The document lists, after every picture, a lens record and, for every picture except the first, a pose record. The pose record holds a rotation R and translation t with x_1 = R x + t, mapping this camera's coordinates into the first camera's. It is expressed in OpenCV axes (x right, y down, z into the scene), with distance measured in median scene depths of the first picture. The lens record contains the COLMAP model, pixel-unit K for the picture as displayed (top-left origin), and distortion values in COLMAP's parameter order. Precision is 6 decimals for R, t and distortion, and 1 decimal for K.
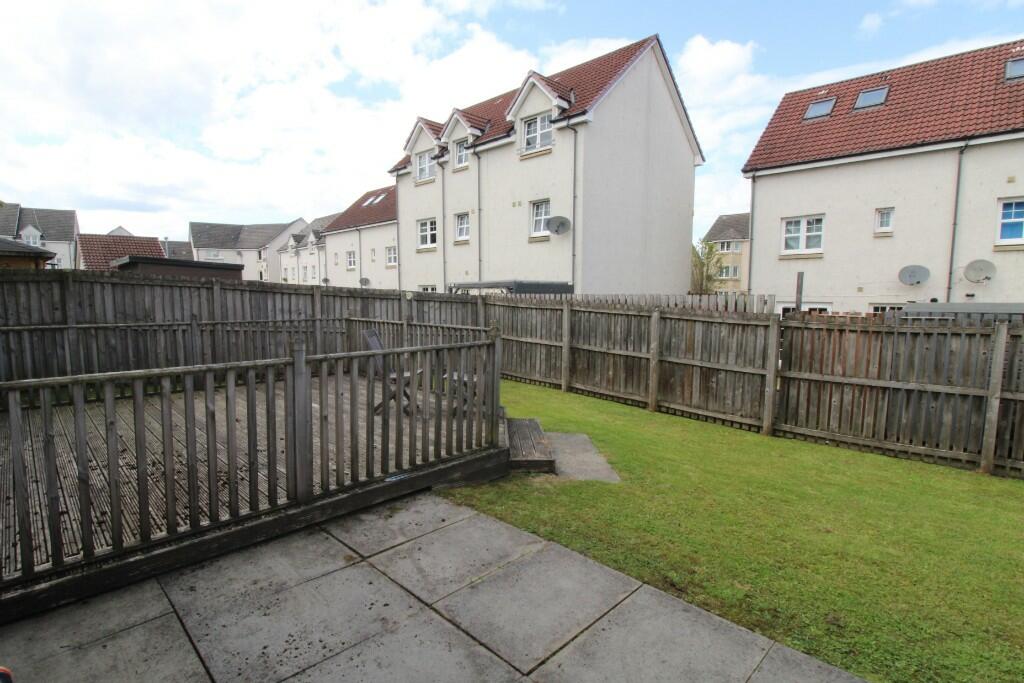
lens RADIAL K [[507.3, 0, 512.0], [0, 507.3, 341.5], [0, 0, 1]] dist [-0.052177, -0.000048]
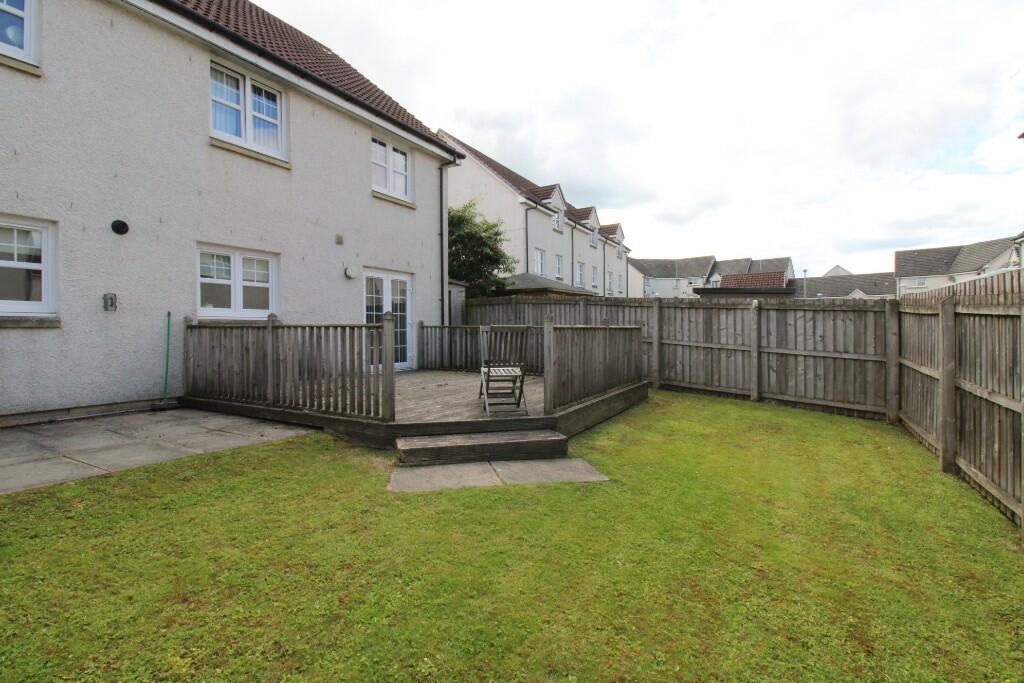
lens RADIAL K [[476.3, 0, 512.0], [0, 476.3, 341.5], [0, 0, 1]] dist [0.000341, 0.000008]
pose [[0.246551, 0.020717, -0.968908, 0.427742], [-0.088414, 0.996083, -0.001199, 0.005915], [0.965088, 0.085960, 0.247417, 0.410022]]
